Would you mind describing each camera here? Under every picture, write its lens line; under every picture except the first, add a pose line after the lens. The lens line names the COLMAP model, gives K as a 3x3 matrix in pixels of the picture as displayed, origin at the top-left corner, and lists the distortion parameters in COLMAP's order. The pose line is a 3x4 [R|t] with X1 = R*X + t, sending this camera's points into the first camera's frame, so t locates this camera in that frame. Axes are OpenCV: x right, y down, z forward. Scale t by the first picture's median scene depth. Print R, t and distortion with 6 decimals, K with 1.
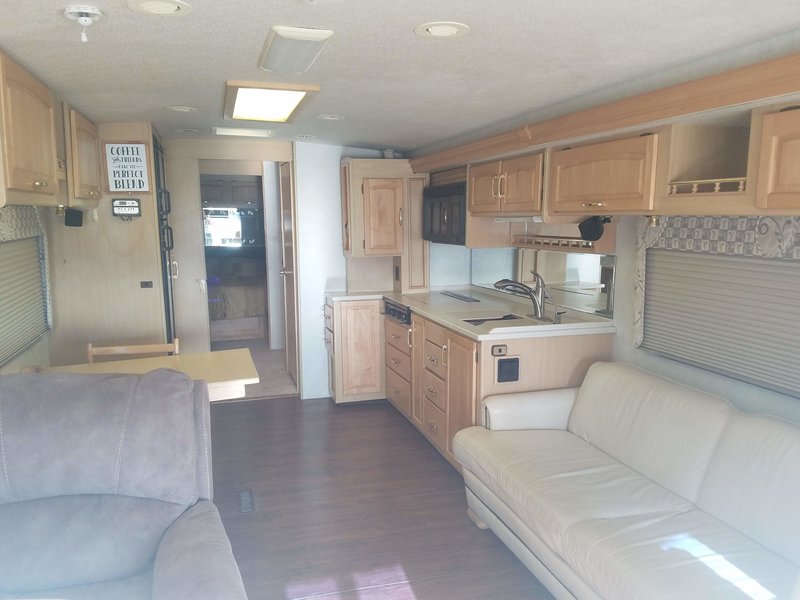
lens RADIAL K [[640.0, 0, 397.9], [0, 640.0, 311.3], [0, 0, 1]] dist [0.134588, -0.214820]
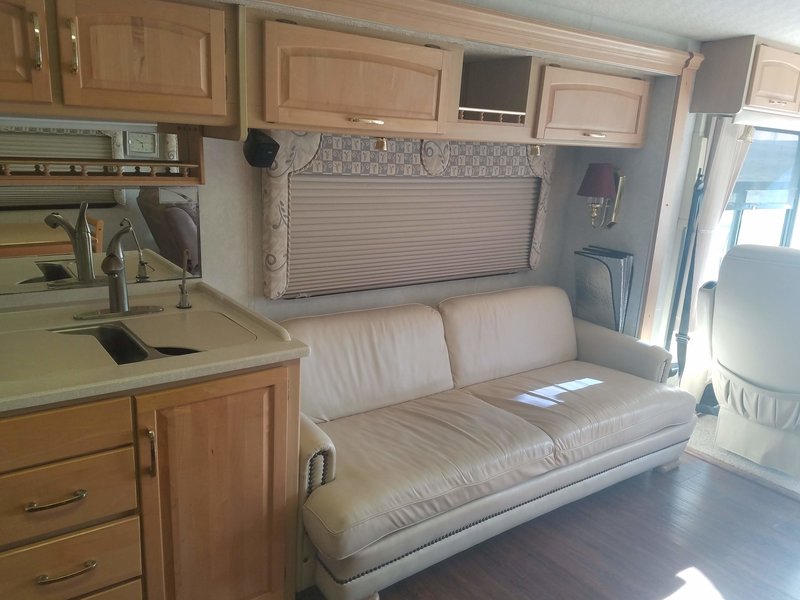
lens RADIAL K [[640.0, 0, 397.9], [0, 640.0, 311.3], [0, 0, 1]] dist [0.134588, -0.214820]
pose [[-0.336001, -0.274181, 0.901071, -0.535194], [0.077648, 0.945371, 0.316615, -0.225446], [-0.938655, 0.176349, -0.296356, 1.440593]]
